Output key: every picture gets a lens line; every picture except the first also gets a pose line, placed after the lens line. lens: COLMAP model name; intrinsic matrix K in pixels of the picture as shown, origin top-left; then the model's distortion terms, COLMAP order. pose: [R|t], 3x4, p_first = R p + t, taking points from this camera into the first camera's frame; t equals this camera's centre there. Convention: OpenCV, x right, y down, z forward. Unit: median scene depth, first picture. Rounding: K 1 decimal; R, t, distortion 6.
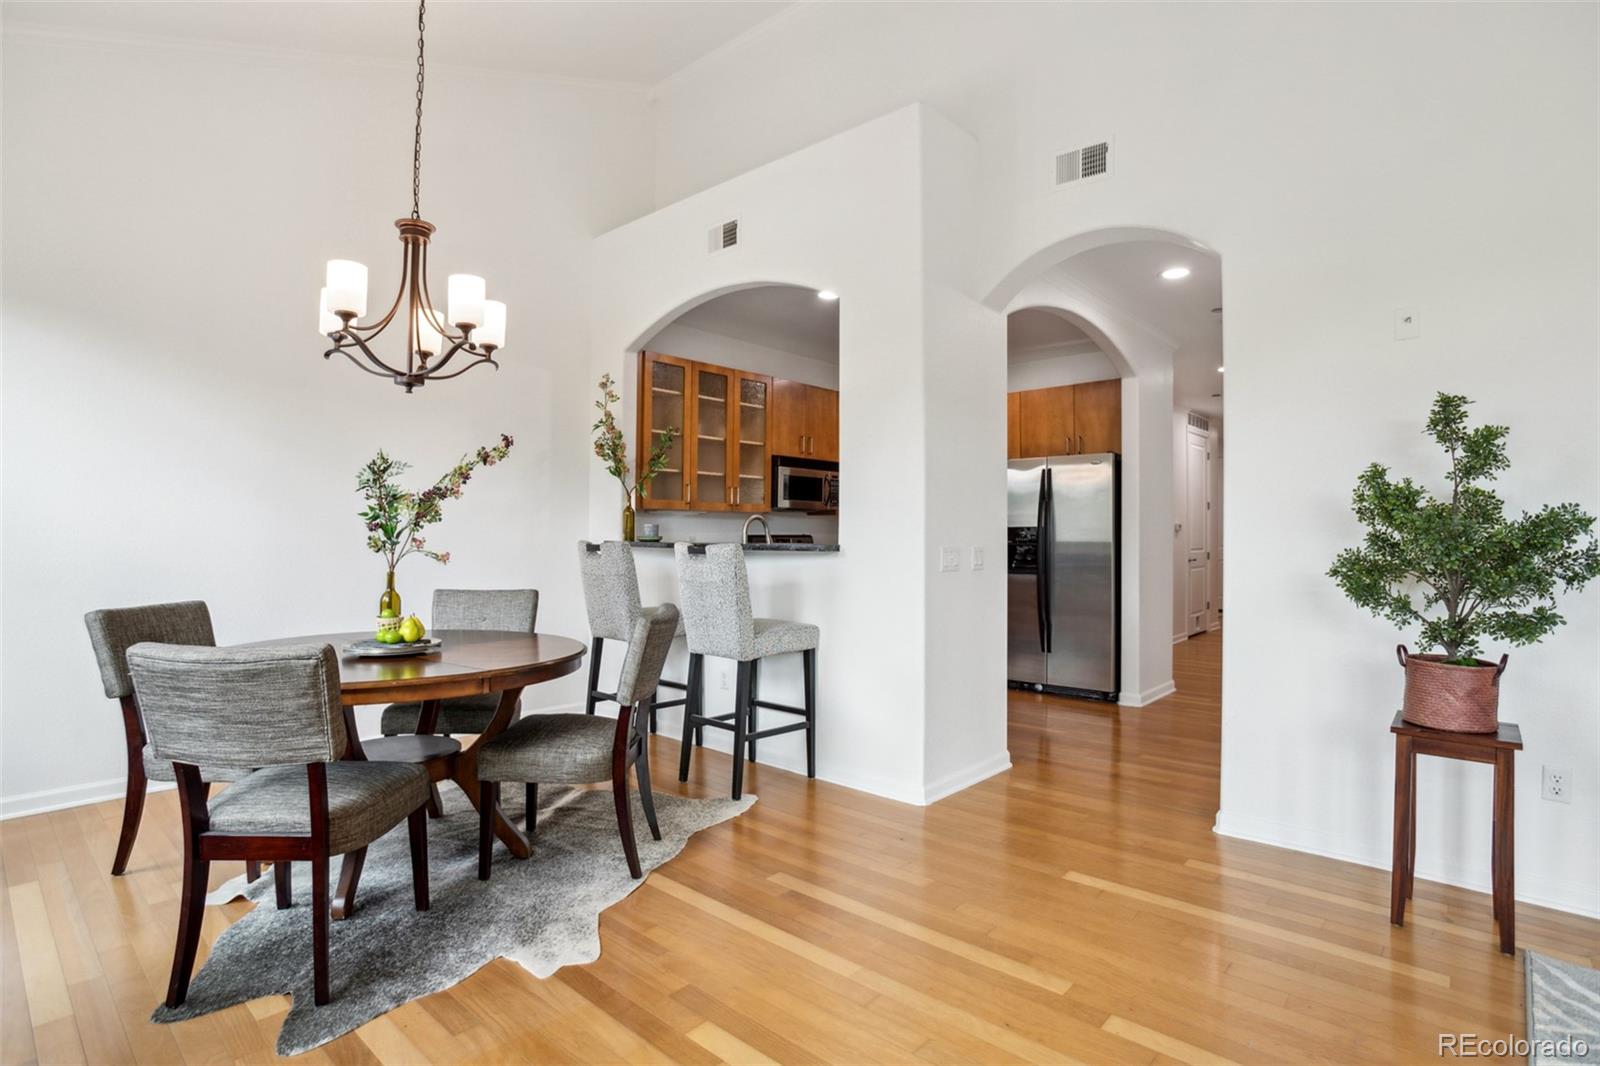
lens RADIAL K [[803.3, 0, 808.5], [0, 803.3, 522.1], [0, 0, 1]] dist [-0.072784, 0.023274]
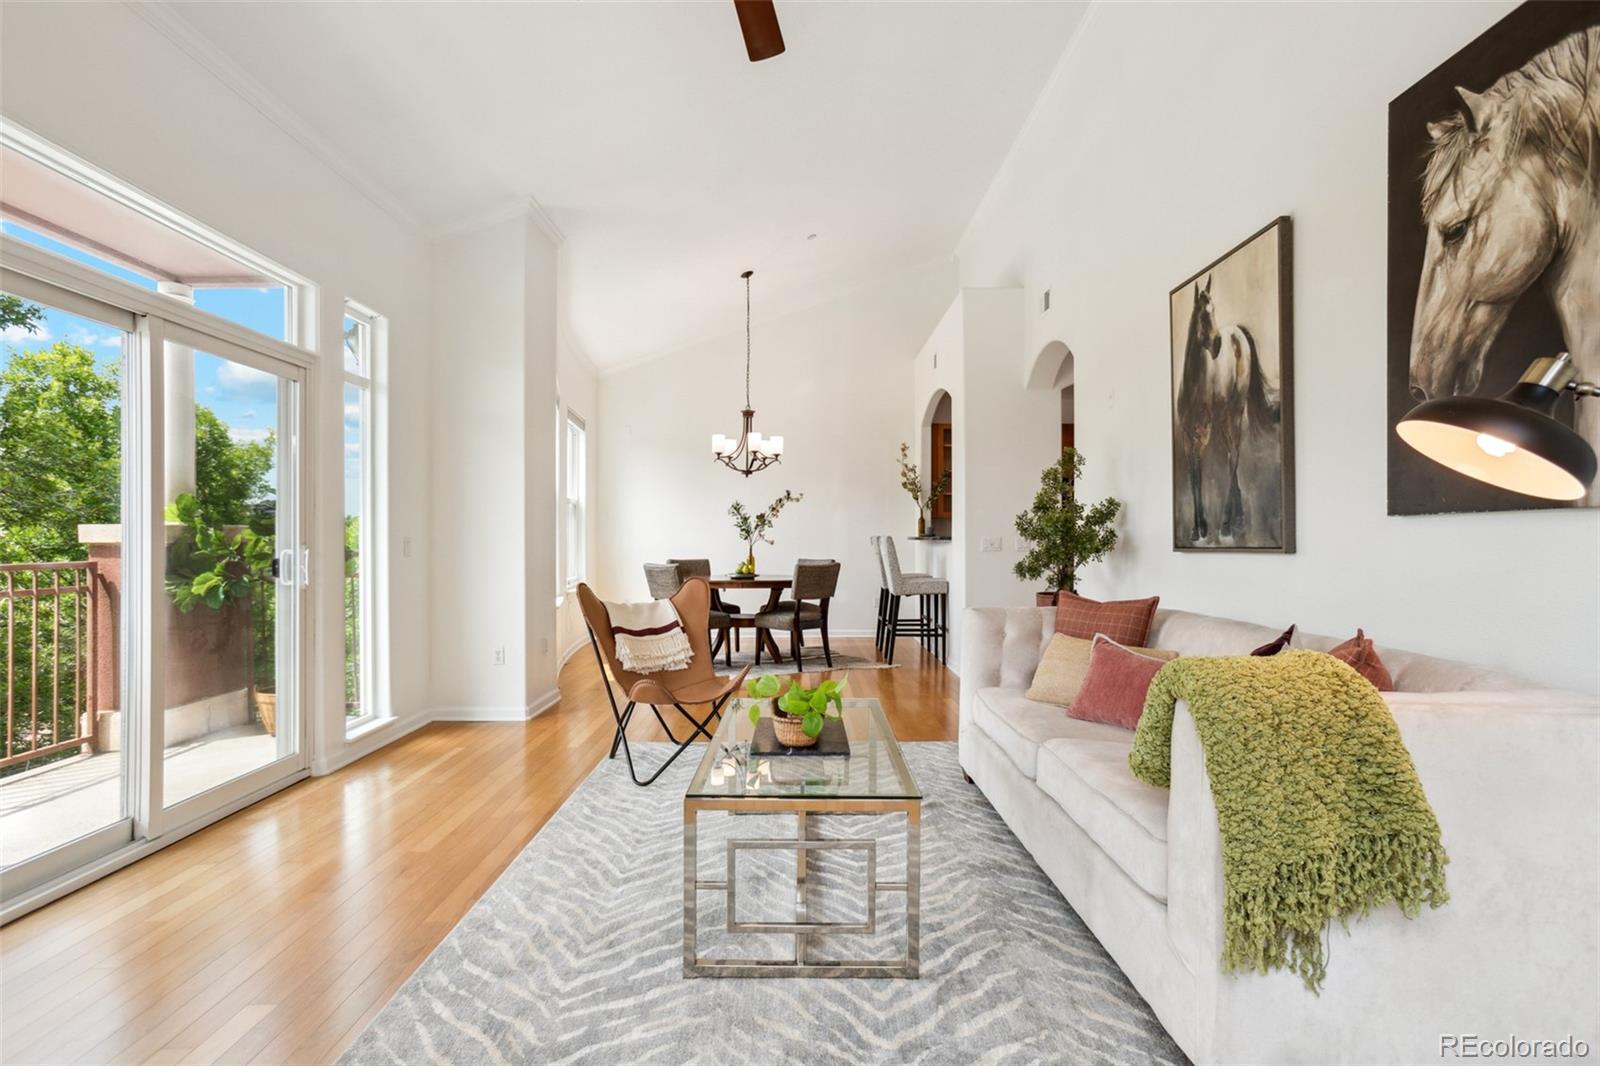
lens RADIAL K [[802.1, 0, 809.1], [0, 802.1, 533.5], [0, 0, 1]] dist [-0.031911, 0.030384]
pose [[0.673011, -0.009931, -0.739566, 1.454181], [0.014938, 0.999888, 0.000167, 0.019644], [0.739482, -0.011160, 0.673084, -0.572902]]
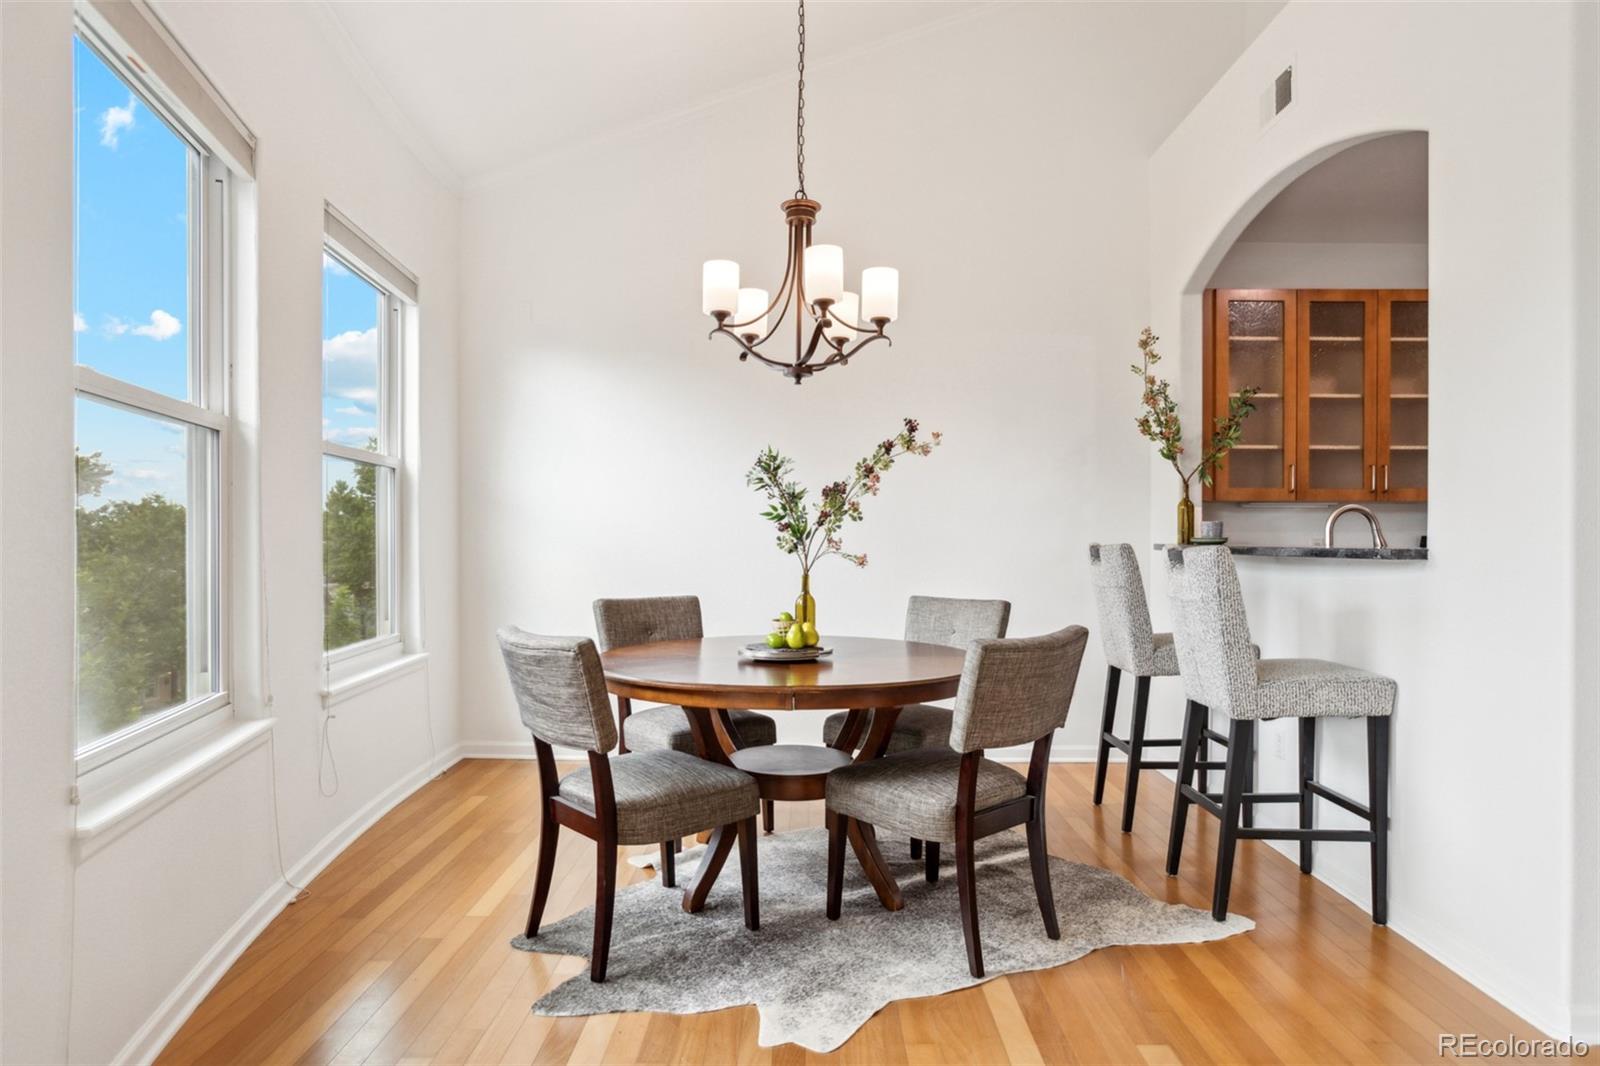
lens RADIAL K [[916.1, 0, 805.1], [0, 916.1, 540.6], [0, 0, 1]] dist [-0.069238, 0.051575]
pose [[0.658383, -0.001010, -0.752682, 0.298242], [0.013211, 0.999861, 0.010215, 0.011057], [0.752567, -0.016669, 0.658305, 0.261943]]
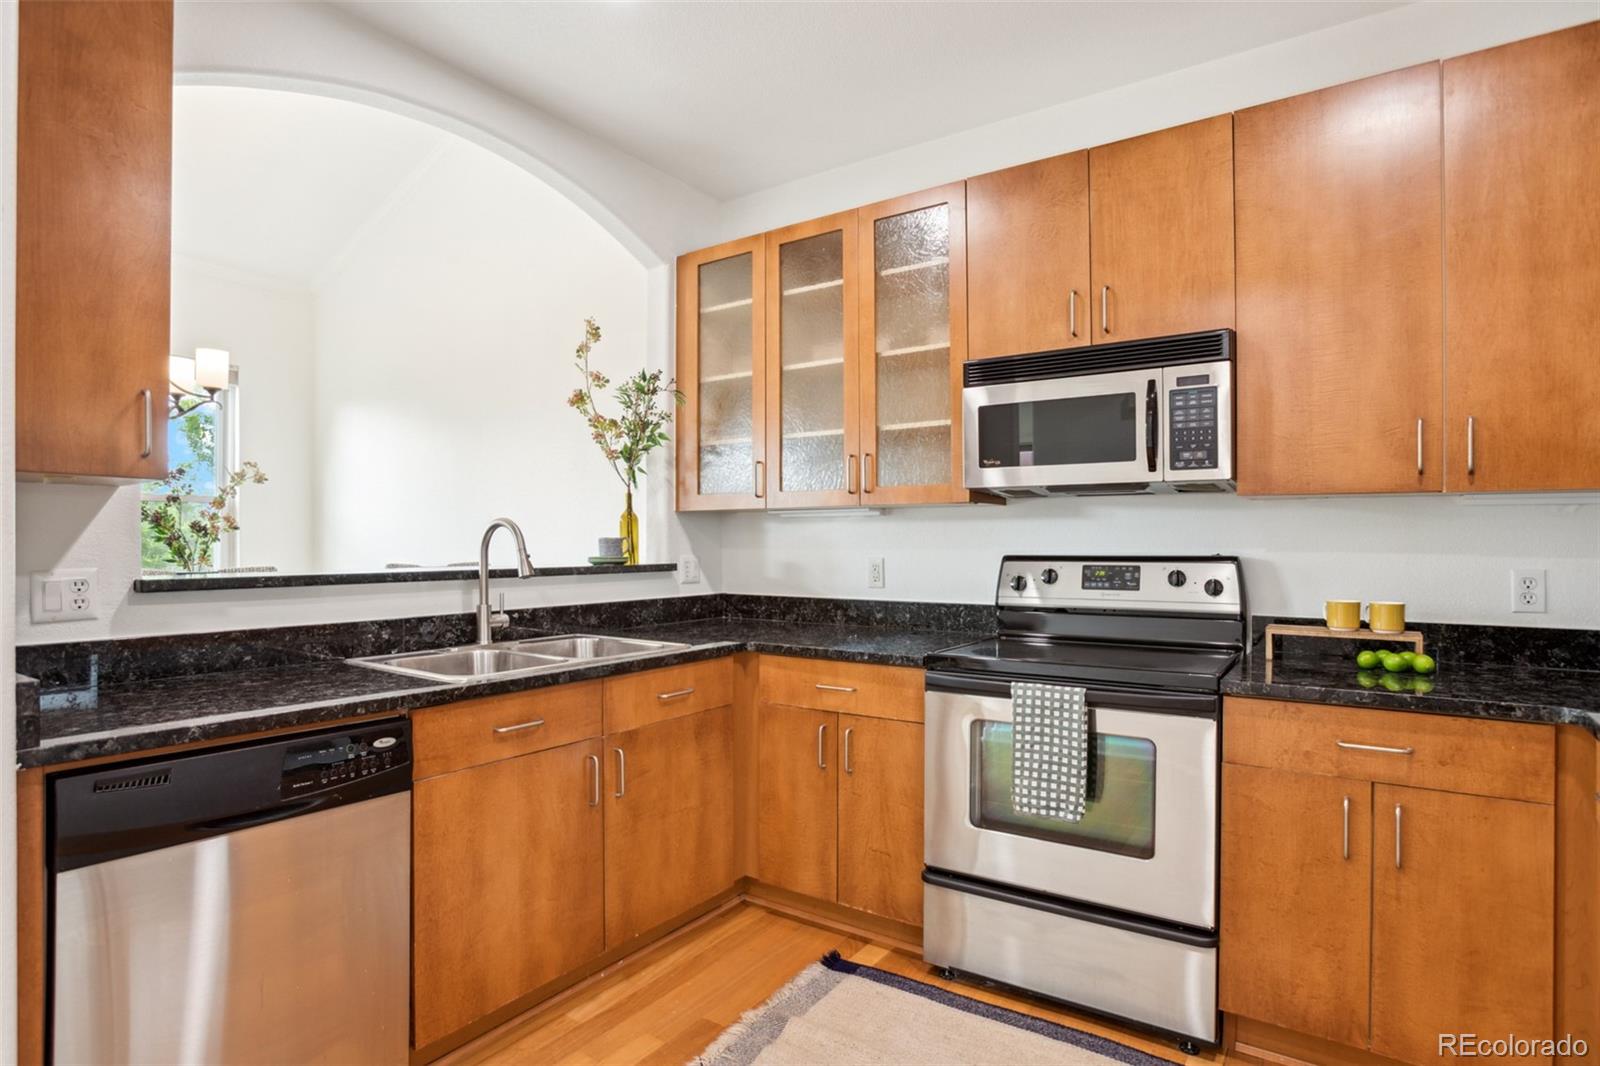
lens RADIAL K [[835.5, 0, 773.4], [0, 835.5, 550.6], [0, 0, 1]] dist [-0.078056, 0.036065]
pose [[0.104770, -0.002929, -0.994492, 0.732574], [0.011317, 0.999934, -0.001753, 0.023092], [0.994432, -0.011071, 0.104796, 1.696843]]
